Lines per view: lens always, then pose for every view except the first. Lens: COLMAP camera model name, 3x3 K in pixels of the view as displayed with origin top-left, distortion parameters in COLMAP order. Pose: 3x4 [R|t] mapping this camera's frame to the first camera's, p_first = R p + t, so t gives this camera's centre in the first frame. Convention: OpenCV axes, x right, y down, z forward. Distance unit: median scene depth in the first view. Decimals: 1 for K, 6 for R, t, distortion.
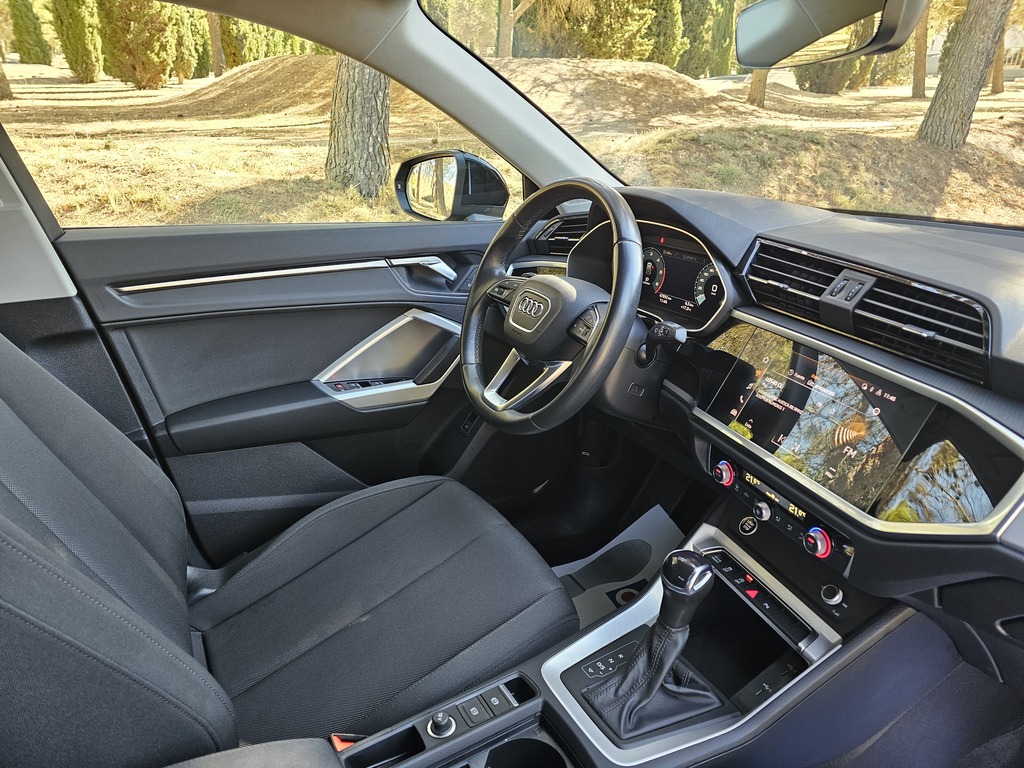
lens RADIAL K [[681.8, 0, 502.3], [0, 681.8, 380.5], [0, 0, 1]] dist [0.032906, -0.014721]
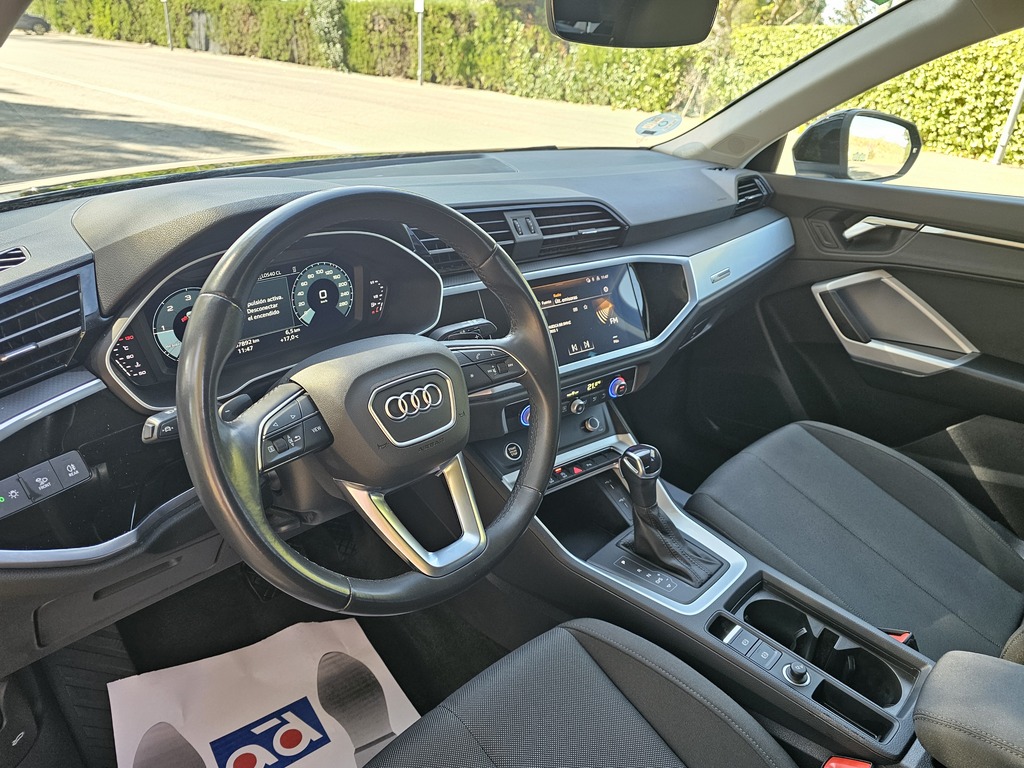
lens RADIAL K [[681.8, 0, 520.2], [0, 681.8, 377.1], [0, 0, 1]] dist [0.032906, -0.014721]
pose [[-0.301926, -0.413835, 0.858825, -0.047302], [0.301748, 0.813066, 0.497867, -0.037622], [-0.904317, 0.409468, -0.120613, 0.090987]]
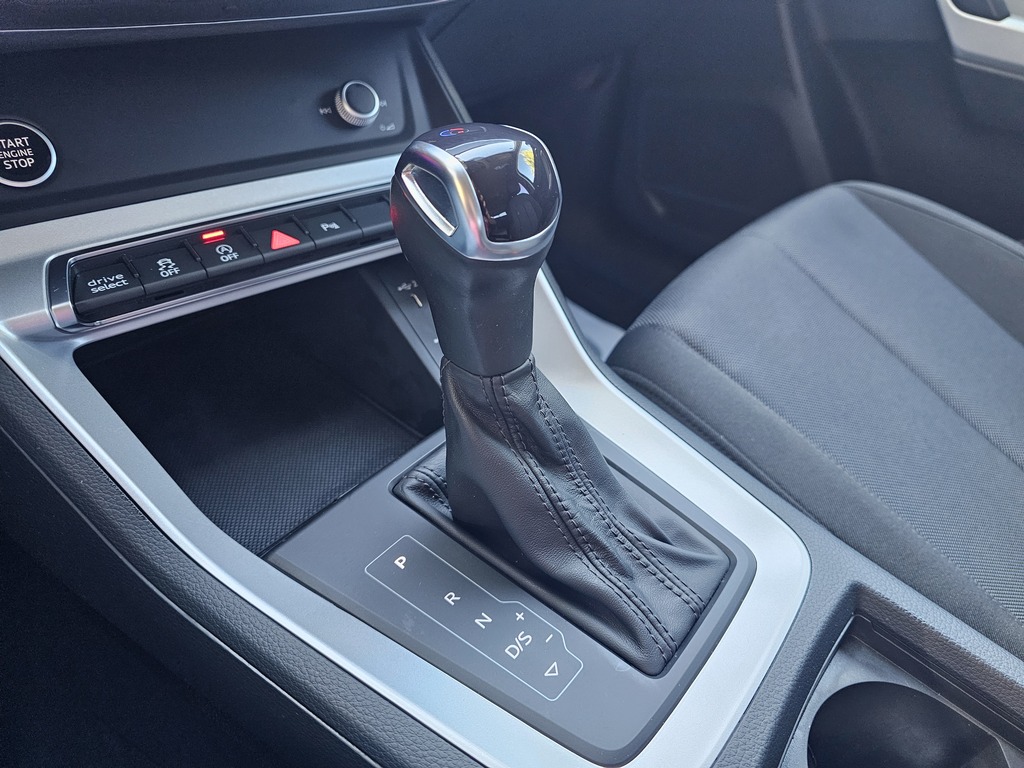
lens RADIAL K [[681.8, 0, 489.3], [0, 681.8, 394.4], [0, 0, 1]] dist [0.032906, -0.014721]
pose [[-0.361528, -0.642827, 0.675330, 0.000942], [0.217396, 0.646239, 0.731515, 0.008675], [-0.906662, 0.411278, -0.093885, 0.074842]]
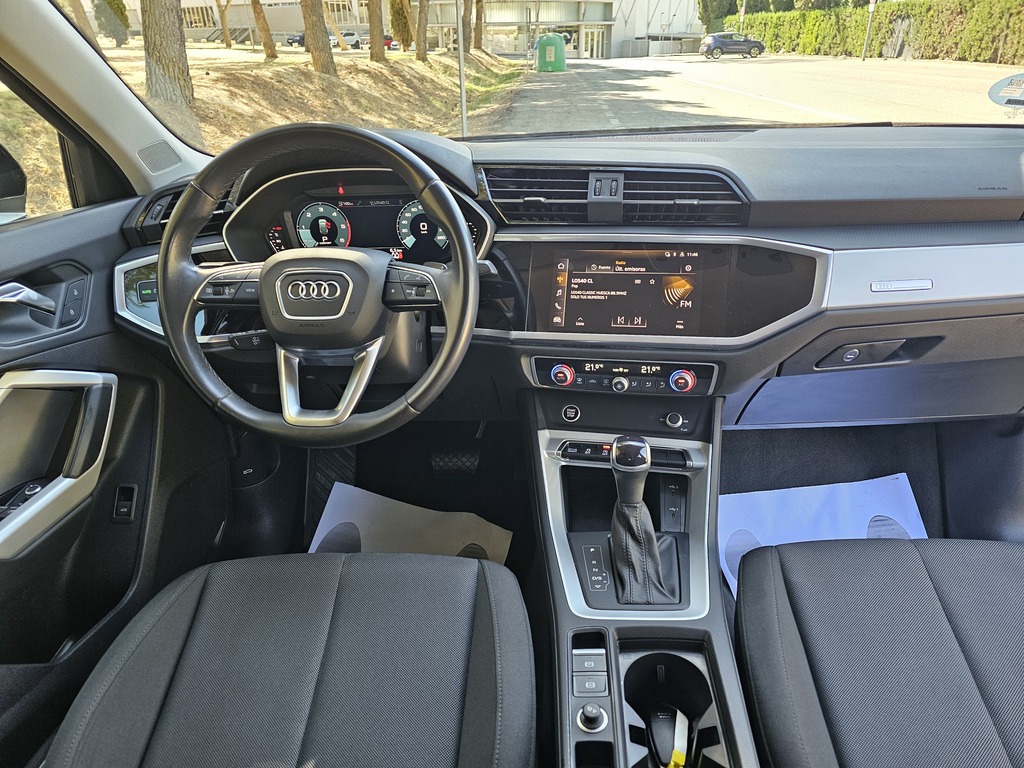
lens RADIAL K [[681.8, 0, 526.6], [0, 681.8, 388.5], [0, 0, 1]] dist [0.032906, -0.014721]
pose [[0.515638, -0.381261, 0.767305, -0.045506], [0.335339, 0.913904, 0.228751, -0.009470], [-0.788457, 0.139354, 0.599096, 0.031427]]
